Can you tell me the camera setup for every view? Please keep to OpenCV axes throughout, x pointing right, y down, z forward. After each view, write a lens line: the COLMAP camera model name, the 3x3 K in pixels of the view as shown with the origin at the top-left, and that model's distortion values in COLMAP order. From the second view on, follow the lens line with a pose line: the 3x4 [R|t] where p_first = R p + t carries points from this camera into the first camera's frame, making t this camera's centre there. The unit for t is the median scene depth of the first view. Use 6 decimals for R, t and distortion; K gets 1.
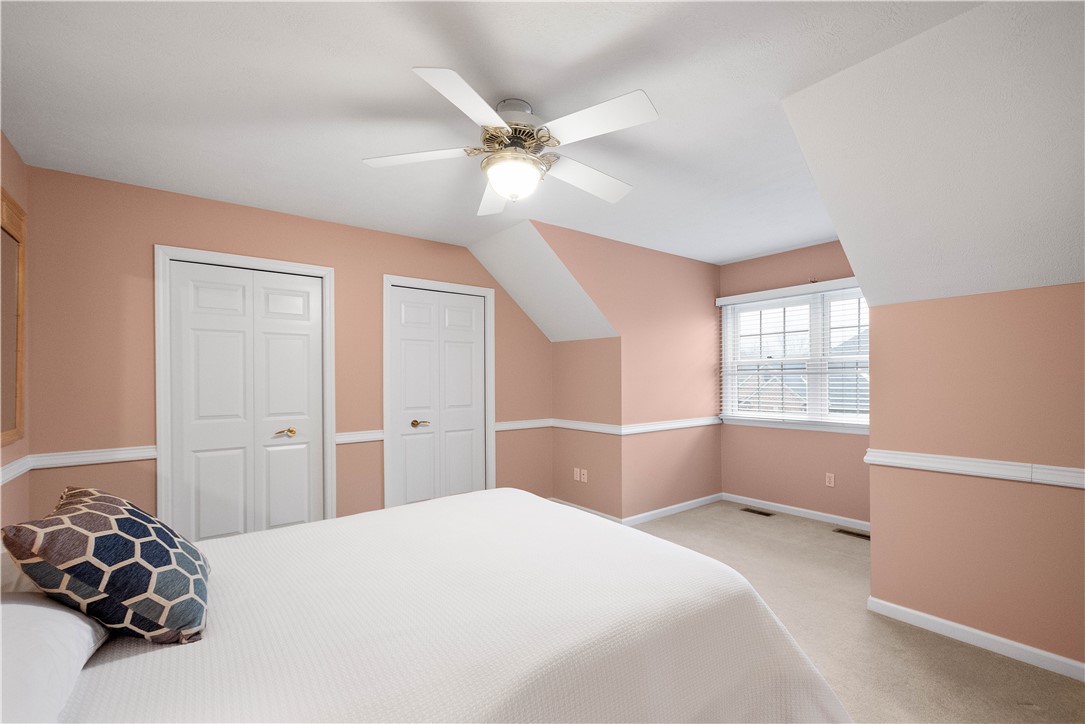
lens RADIAL K [[475.8, 0, 545.3], [0, 475.8, 379.4], [0, 0, 1]] dist [0.016056, 0.000027]
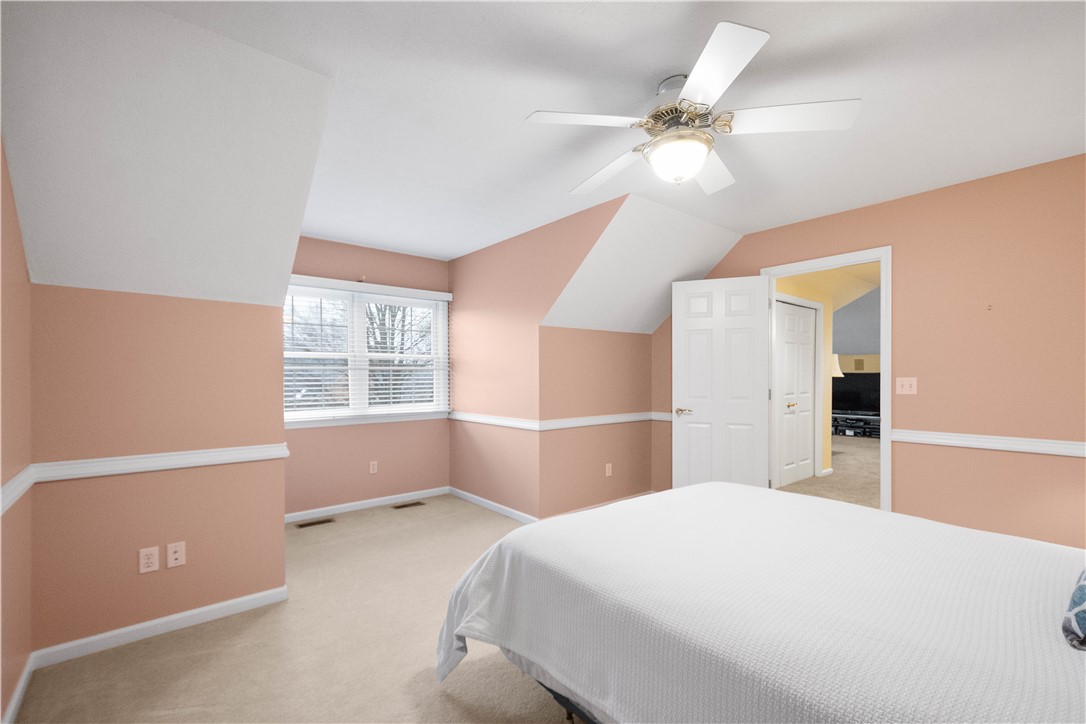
lens RADIAL K [[476.2, 0, 545.8], [0, 476.2, 379.4], [0, 0, 1]] dist [0.016056, 0.000027]
pose [[-0.036051, -0.005030, 0.999337, -0.504429], [0.000138, 0.999987, 0.005039, 0.004965], [-0.999350, 0.000319, -0.036050, 0.650885]]
